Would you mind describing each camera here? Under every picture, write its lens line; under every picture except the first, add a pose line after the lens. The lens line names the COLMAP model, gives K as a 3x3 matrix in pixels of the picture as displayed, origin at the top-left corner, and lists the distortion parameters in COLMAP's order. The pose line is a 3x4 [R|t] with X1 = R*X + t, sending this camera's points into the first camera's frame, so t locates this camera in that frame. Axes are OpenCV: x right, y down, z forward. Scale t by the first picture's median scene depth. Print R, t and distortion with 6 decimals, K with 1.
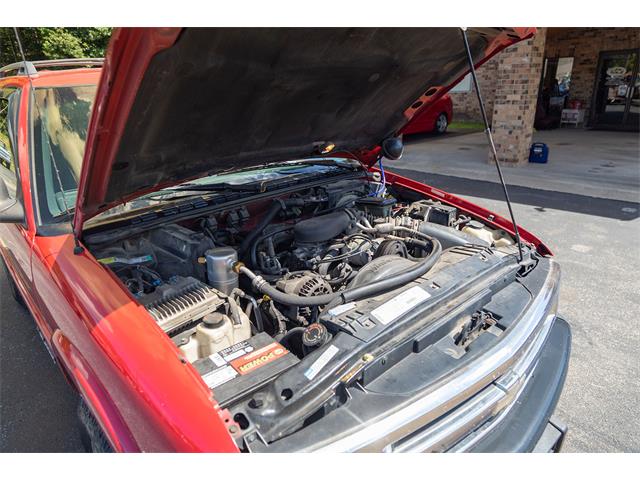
lens RADIAL K [[415.7, 0, 321.5], [0, 415.7, 236.4], [0, 0, 1]] dist [-0.006979, 0.009073]
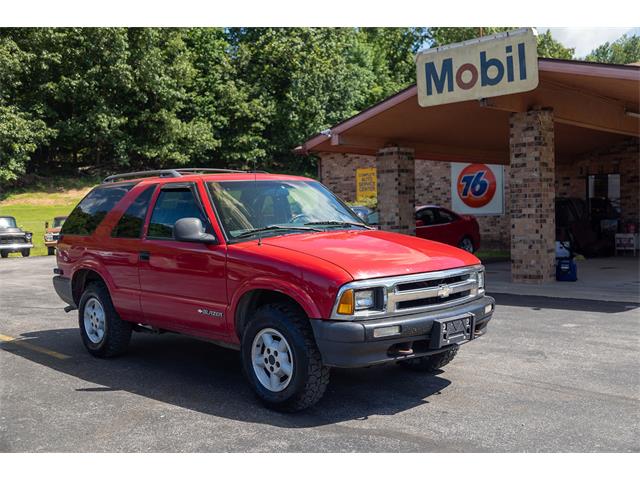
lens RADIAL K [[680.5, 0, 322.2], [0, 680.5, 240.3], [0, 0, 1]] dist [-0.014059, 0.000000]
pose [[0.999324, 0.000487, 0.036763, -0.063284], [0.010771, 0.952167, -0.305388, 0.187958], [-0.035153, 0.305578, 0.951518, -0.419118]]
